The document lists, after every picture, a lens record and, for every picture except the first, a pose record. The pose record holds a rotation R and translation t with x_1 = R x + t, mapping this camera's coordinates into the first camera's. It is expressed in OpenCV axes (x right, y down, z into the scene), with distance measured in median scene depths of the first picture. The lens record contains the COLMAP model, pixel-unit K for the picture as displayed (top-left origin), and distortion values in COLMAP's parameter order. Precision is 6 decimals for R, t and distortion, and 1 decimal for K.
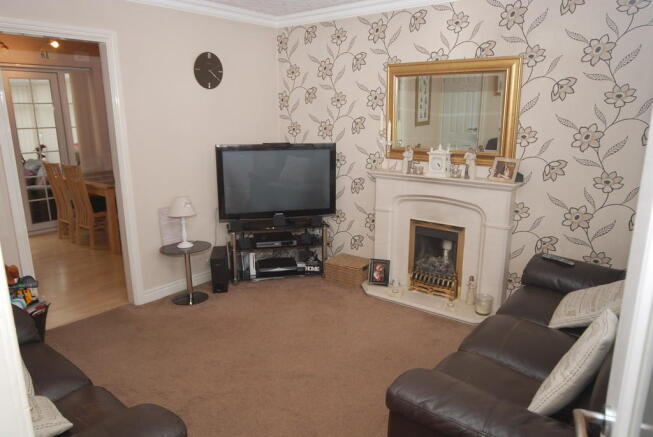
lens RADIAL K [[465.0, 0, 328.4], [0, 465.0, 214.3], [0, 0, 1]] dist [-0.024829, 0.007190]
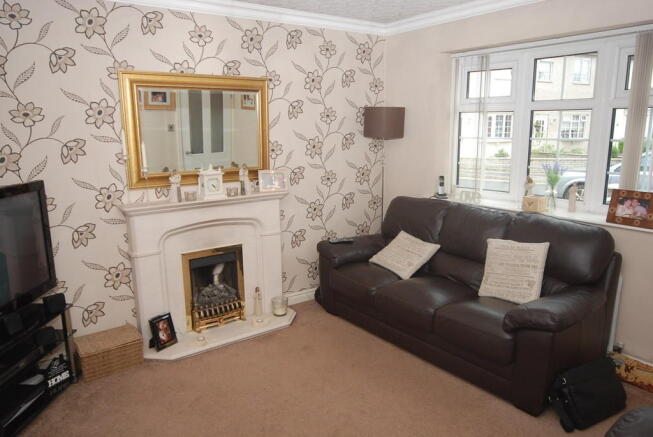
lens RADIAL K [[495.8, 0, 328.3], [0, 495.8, 224.9], [0, 0, 1]] dist [-0.004198, -0.011513]
pose [[0.220338, -0.191822, 0.956376, -0.688453], [0.224210, 0.964180, 0.141732, -0.121570], [-0.949306, 0.183200, 0.255454, 0.545256]]
